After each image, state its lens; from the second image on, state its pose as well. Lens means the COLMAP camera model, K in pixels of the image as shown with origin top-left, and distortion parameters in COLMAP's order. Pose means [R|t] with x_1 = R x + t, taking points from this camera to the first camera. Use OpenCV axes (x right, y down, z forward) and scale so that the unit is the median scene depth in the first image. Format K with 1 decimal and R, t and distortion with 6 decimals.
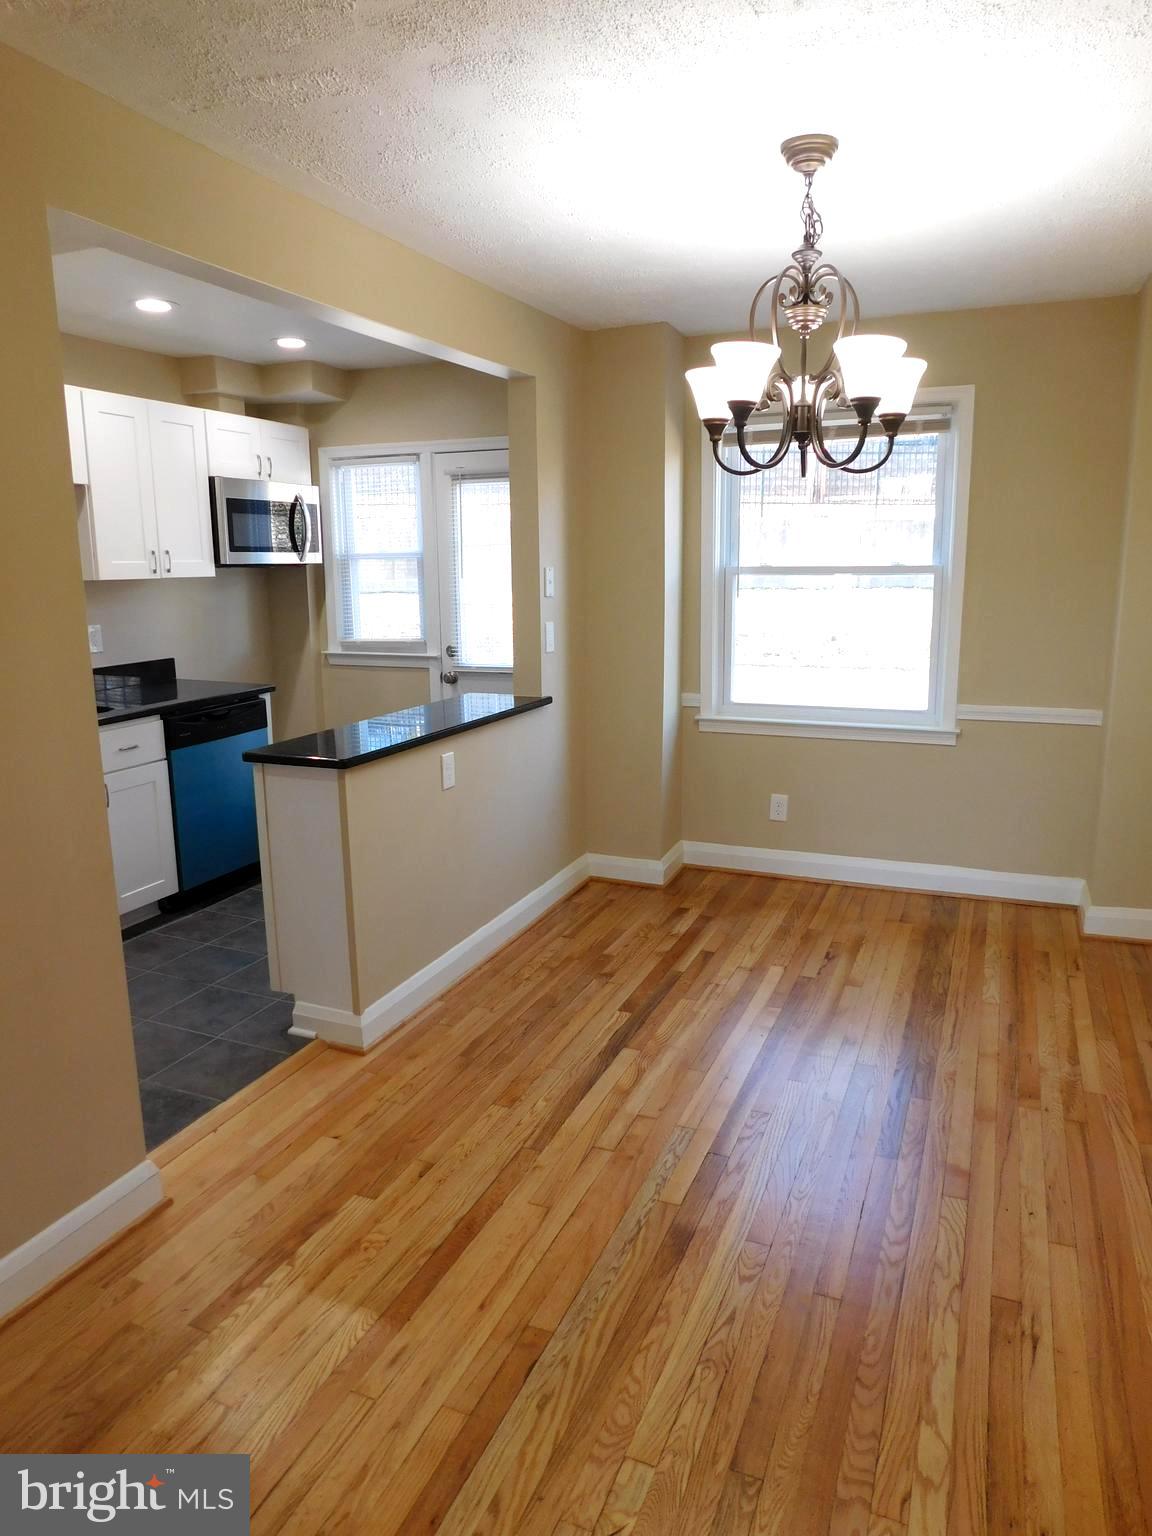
lens RADIAL K [[1007.6, 0, 576.0], [0, 1007.6, 768.0], [0, 0, 1]] dist [-0.076941, 0.065369]
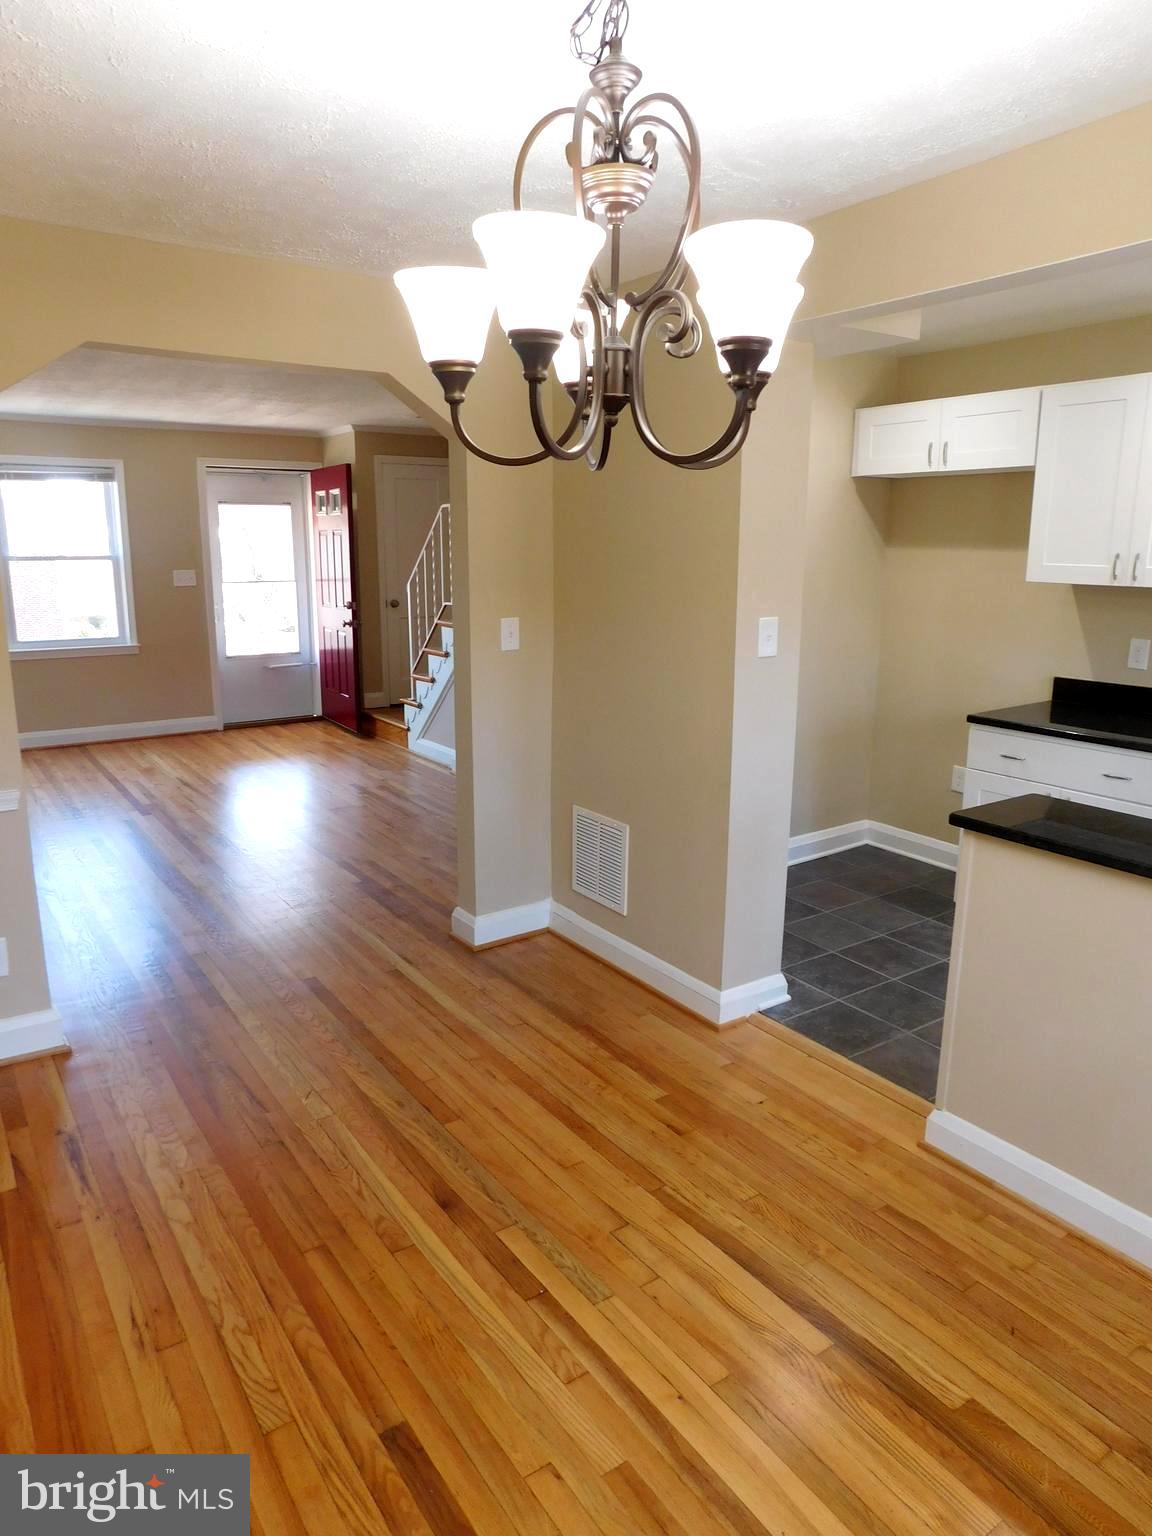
lens RADIAL K [[1007.9, 0, 576.0], [0, 1007.9, 768.0], [0, 0, 1]] dist [-0.062838, 0.064805]
pose [[-0.532129, 0.194442, -0.824033, 0.604843], [-0.171155, 0.928473, 0.329611, -0.257502], [0.829183, 0.316433, -0.460788, 1.049613]]
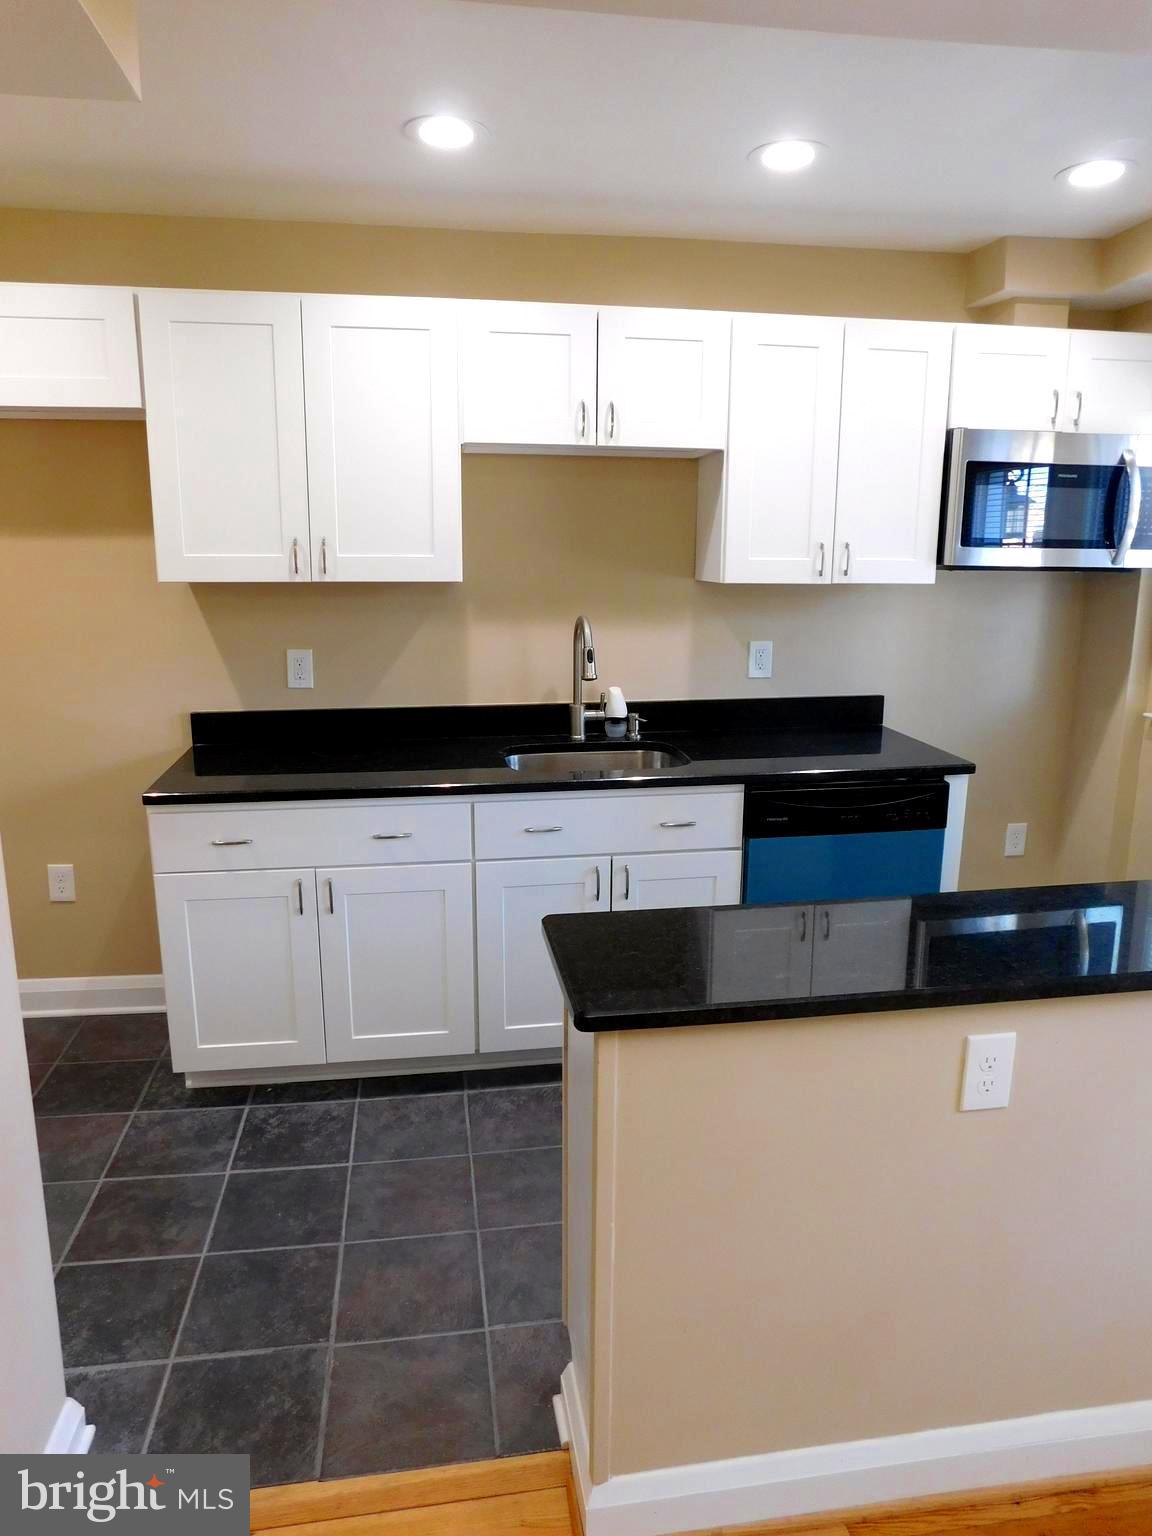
lens RADIAL K [[1017.1, 0, 576.0], [0, 1017.1, 768.0], [0, 0, 1]] dist [-0.060011, 0.045875]
pose [[0.531283, 0.192758, -0.824975, 0.124686], [-0.181820, 0.977025, 0.111193, -0.159530], [0.827454, 0.090922, 0.554124, 0.683586]]
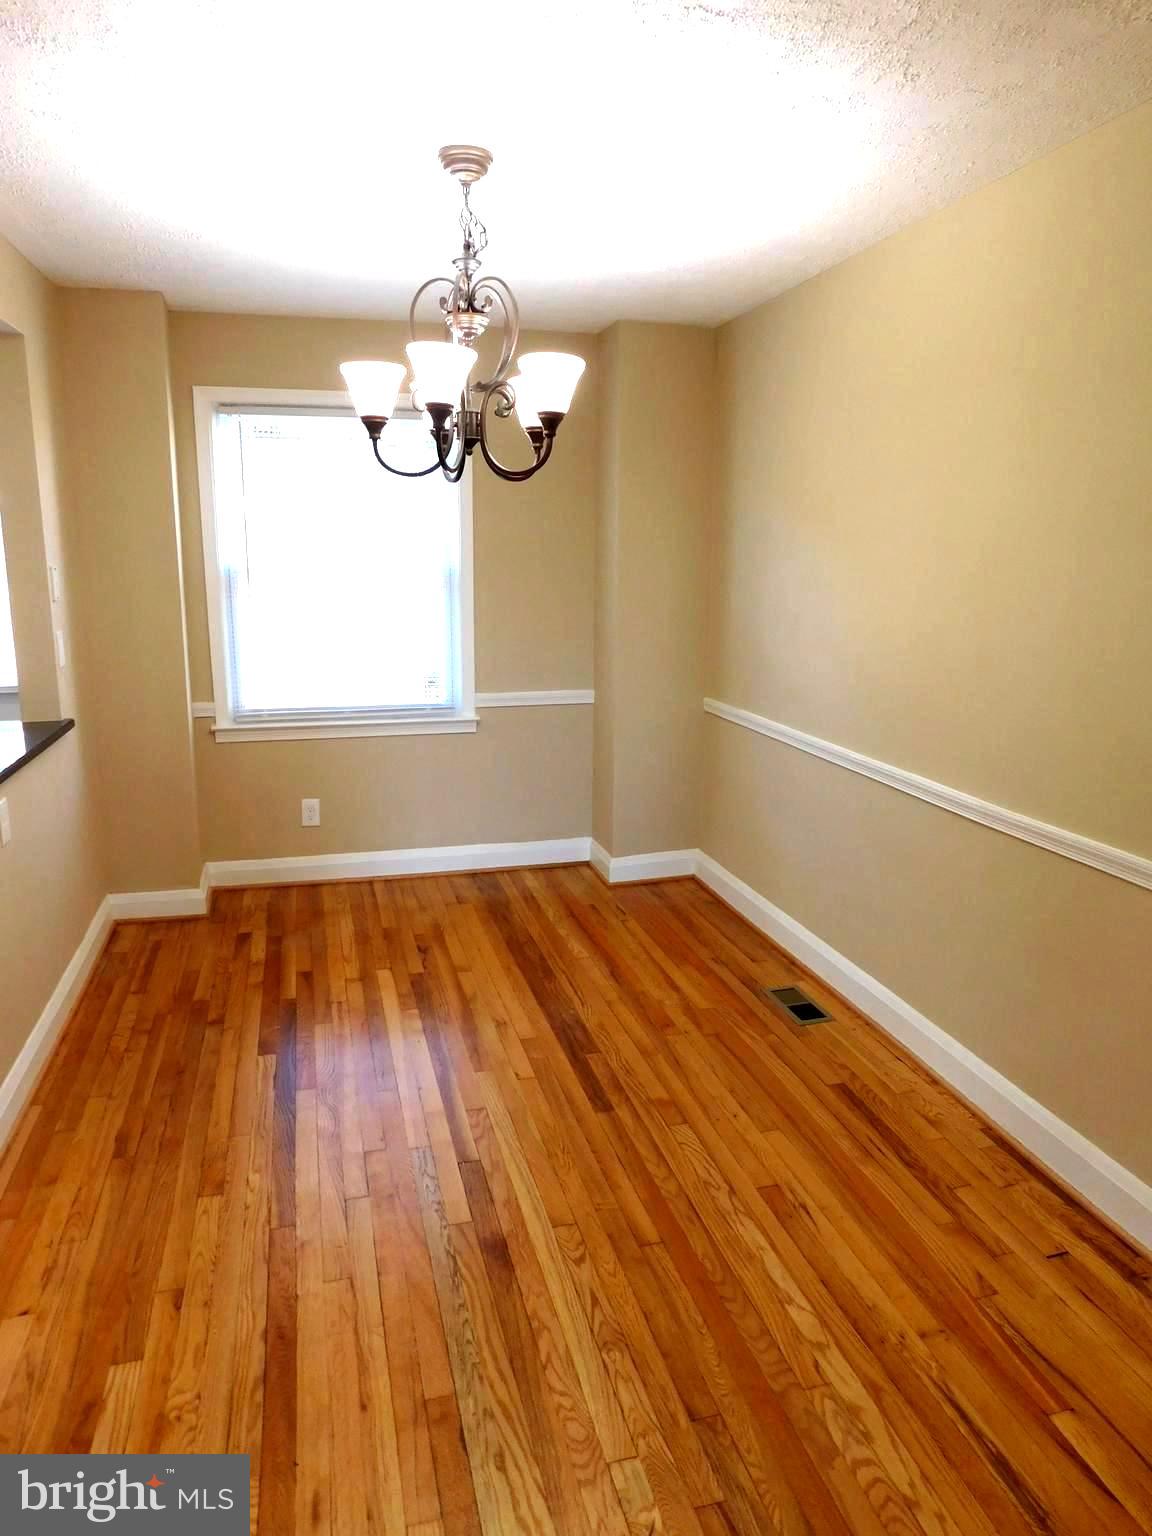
lens RADIAL K [[1007.6, 0, 576.0], [0, 1007.6, 768.0], [0, 0, 1]] dist [-0.076941, 0.065369]
pose [[0.787197, -0.112392, 0.606374, -0.273902], [0.107346, 0.993215, 0.044735, -0.029391], [-0.607288, 0.029876, 0.793920, 0.108886]]
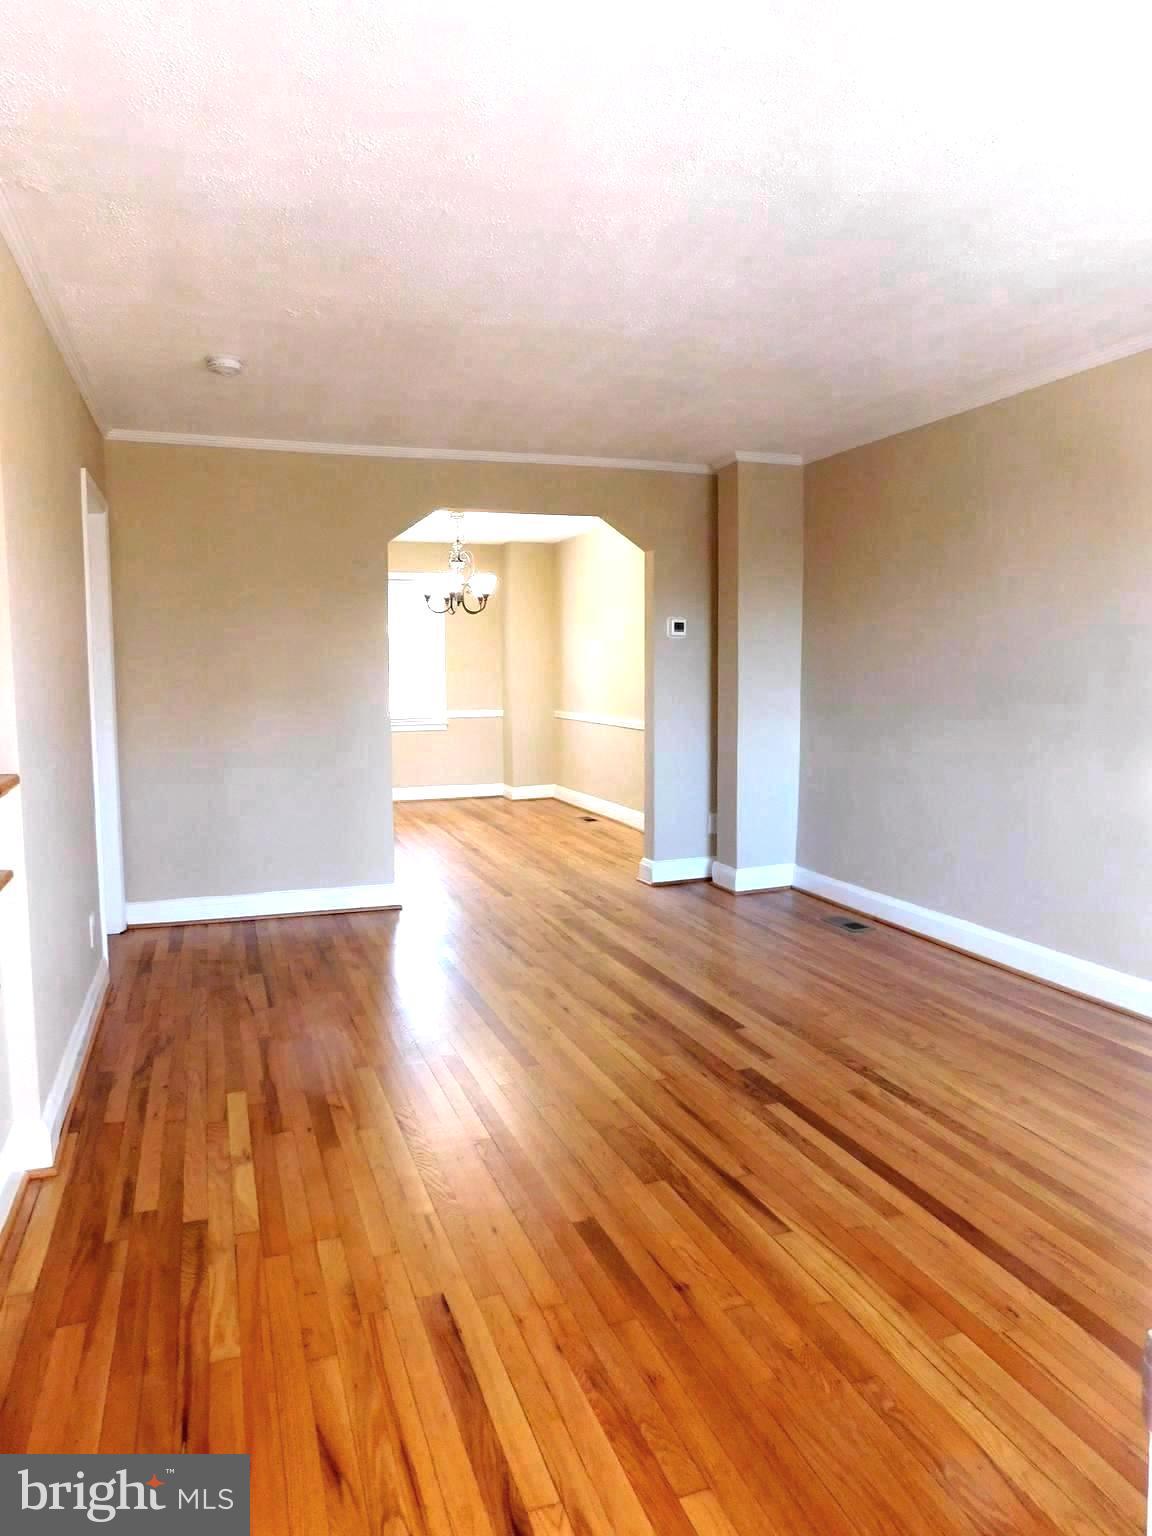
lens RADIAL K [[1017.1, 0, 576.0], [0, 1017.1, 768.0], [0, 0, 1]] dist [-0.060011, 0.045875]
pose [[0.730081, -0.058099, 0.680886, -1.311727], [0.131692, 0.989664, -0.056761, 0.308730], [-0.670551, 0.131107, 0.730186, -1.138043]]
